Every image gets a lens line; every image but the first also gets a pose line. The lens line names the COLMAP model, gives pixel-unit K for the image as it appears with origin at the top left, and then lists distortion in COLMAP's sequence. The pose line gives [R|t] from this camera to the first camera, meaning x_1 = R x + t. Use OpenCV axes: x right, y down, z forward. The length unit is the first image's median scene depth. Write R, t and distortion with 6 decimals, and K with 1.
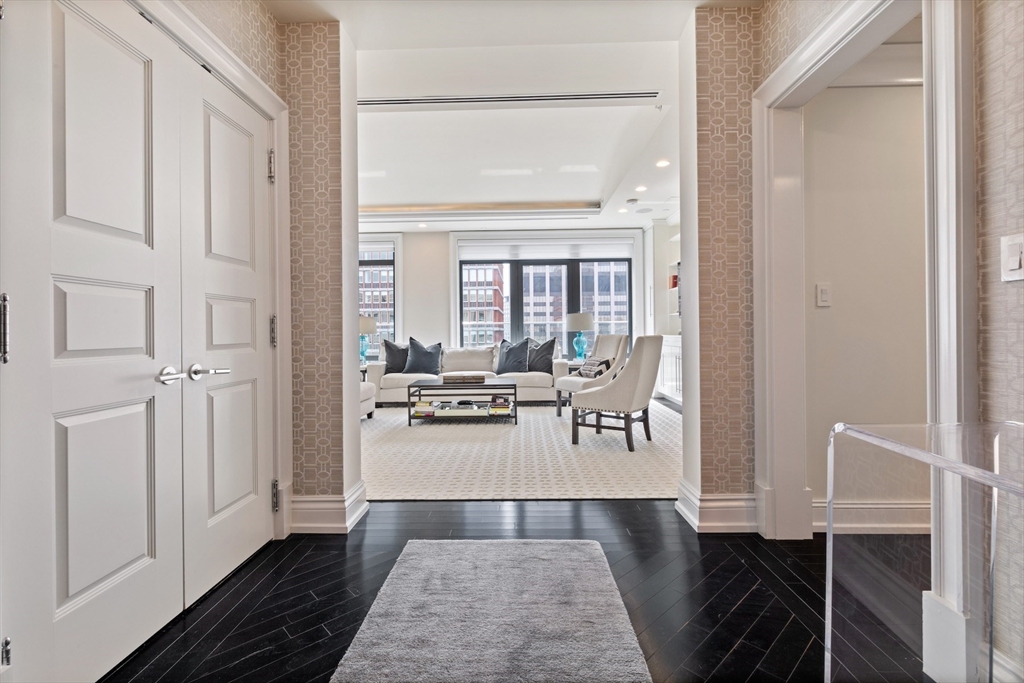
lens RADIAL K [[466.0, 0, 503.8], [0, 466.0, 327.6], [0, 0, 1]] dist [0.002356, -0.001429]
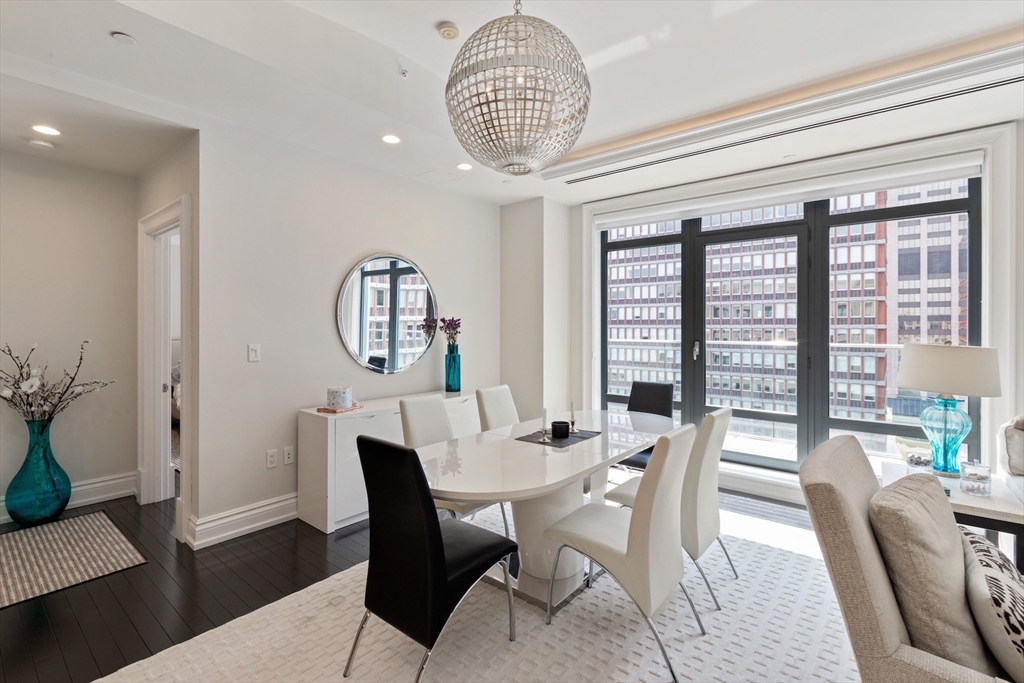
lens RADIAL K [[466.0, 0, 495.1], [0, 466.0, 326.7], [0, 0, 1]] dist [0.002356, -0.001429]
pose [[0.788890, 0.008851, -0.614471, -0.314872], [-0.001435, 0.999920, 0.012562, -0.036908], [0.614533, -0.009028, 0.788840, 0.418944]]
